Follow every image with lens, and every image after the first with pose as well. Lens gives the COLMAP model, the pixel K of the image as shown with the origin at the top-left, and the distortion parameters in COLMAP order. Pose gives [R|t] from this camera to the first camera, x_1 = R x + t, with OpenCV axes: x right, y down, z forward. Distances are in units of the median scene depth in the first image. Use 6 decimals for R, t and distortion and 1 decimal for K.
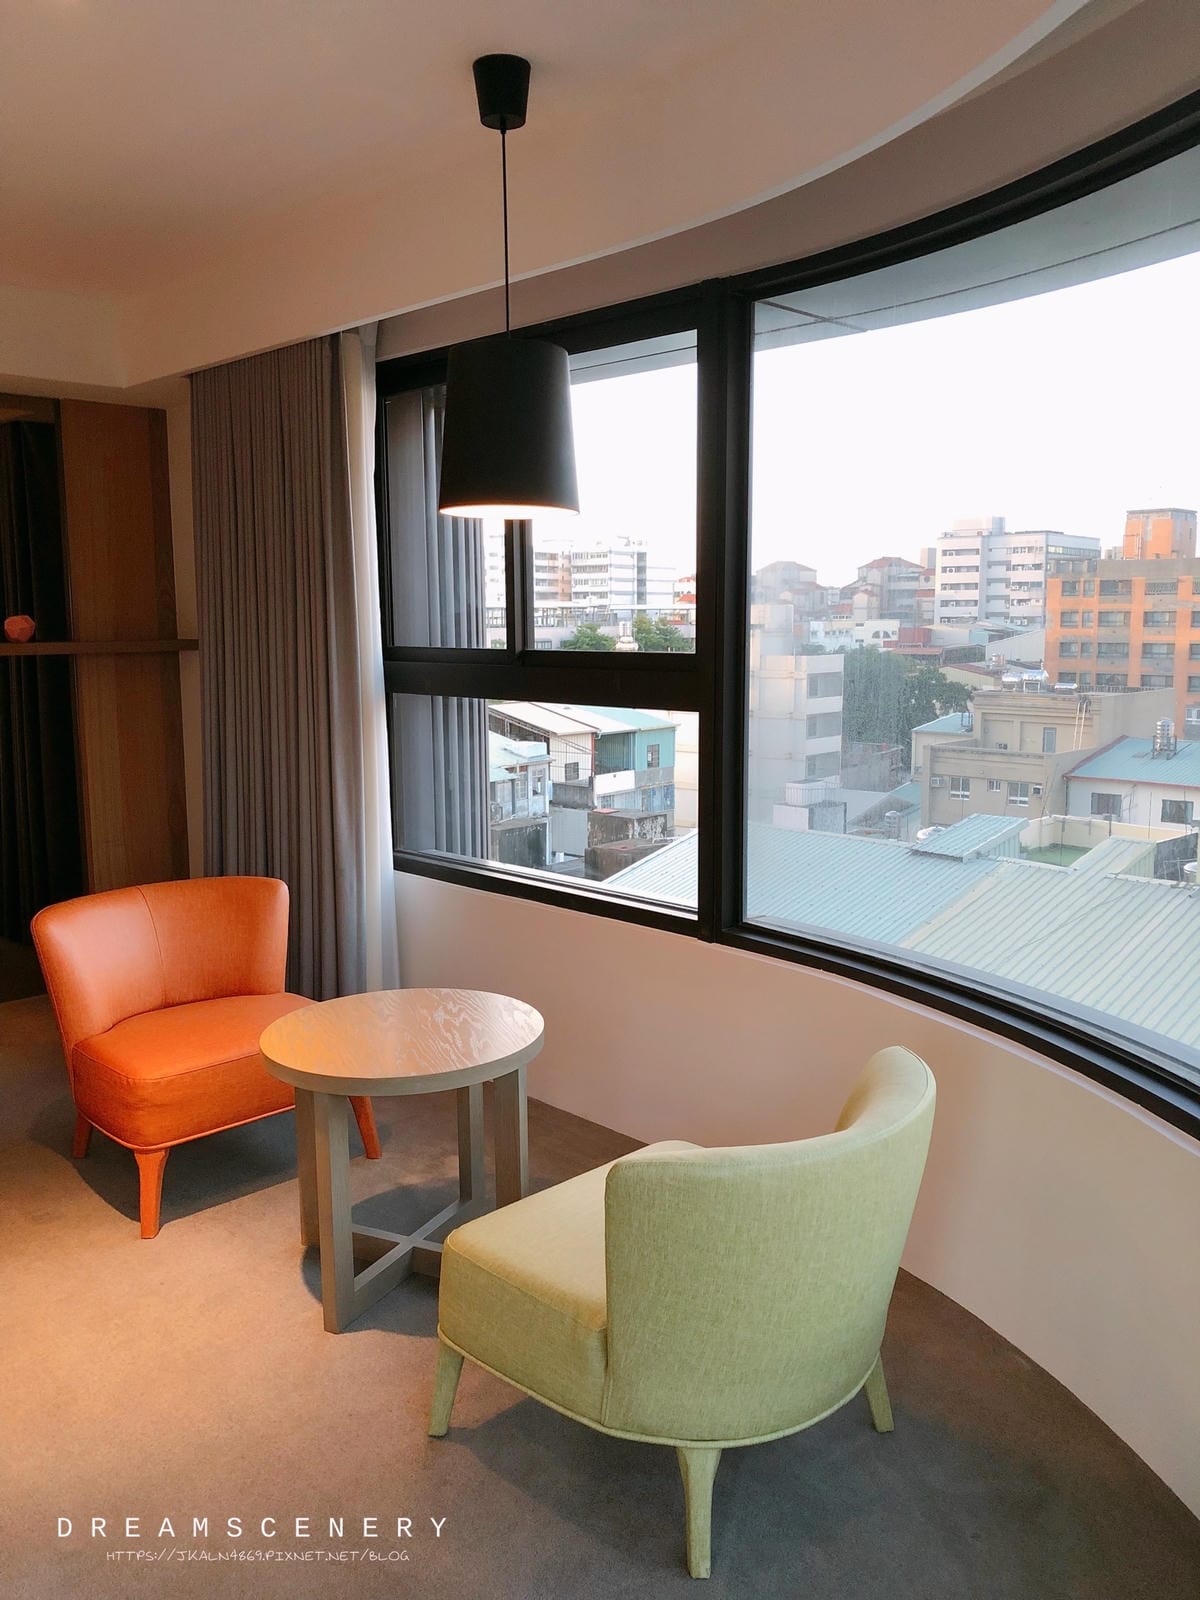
lens RADIAL K [[1294.4, 0, 600.0], [0, 1294.4, 800.0], [0, 0, 1]] dist [0.004616, 0.005194]
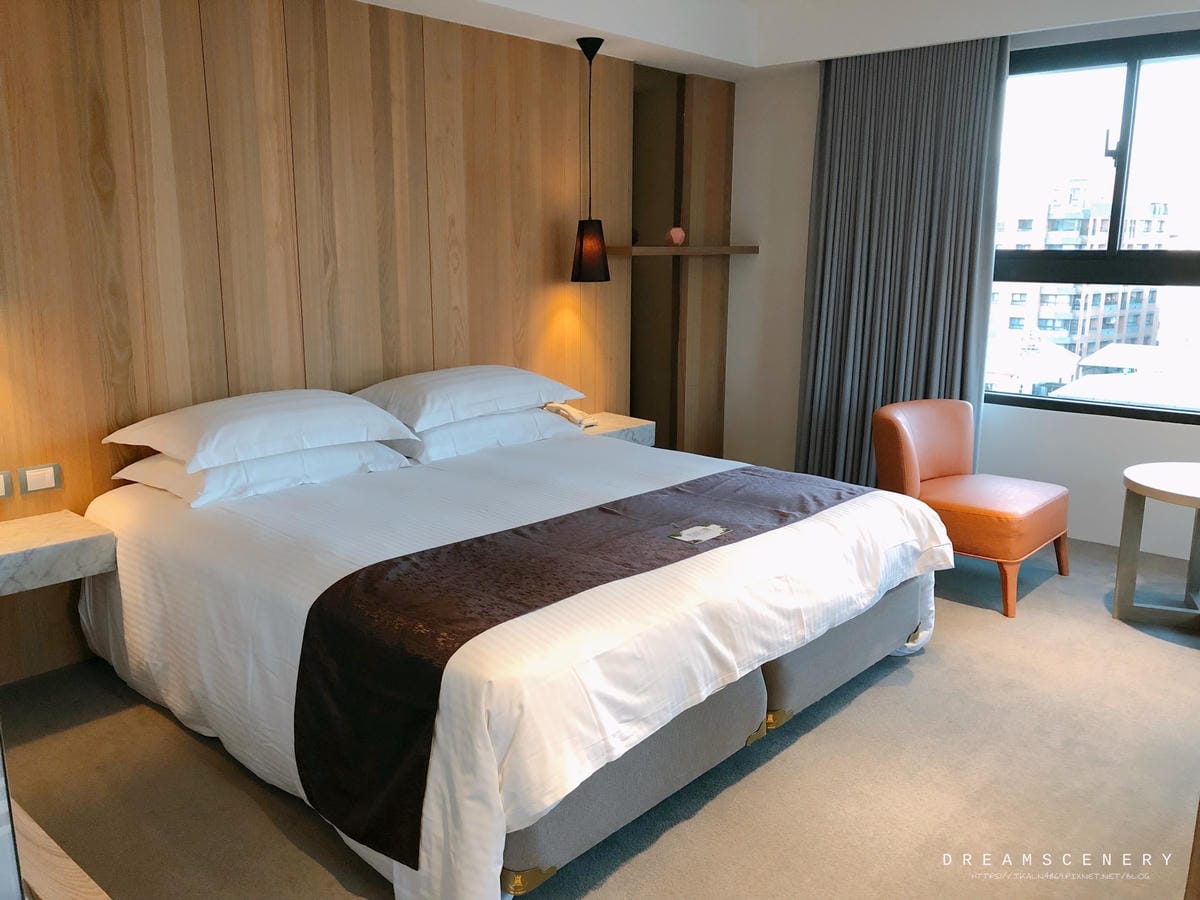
lens RADIAL K [[978.8, 0, 600.0], [0, 978.8, 450.0], [0, 0, 1]] dist [0.041461, -0.073432]
pose [[0.997094, -0.006898, 0.075873, -0.858207], [0.001952, 0.997879, 0.065066, 0.048105], [-0.076161, -0.064729, 0.994992, -0.138003]]
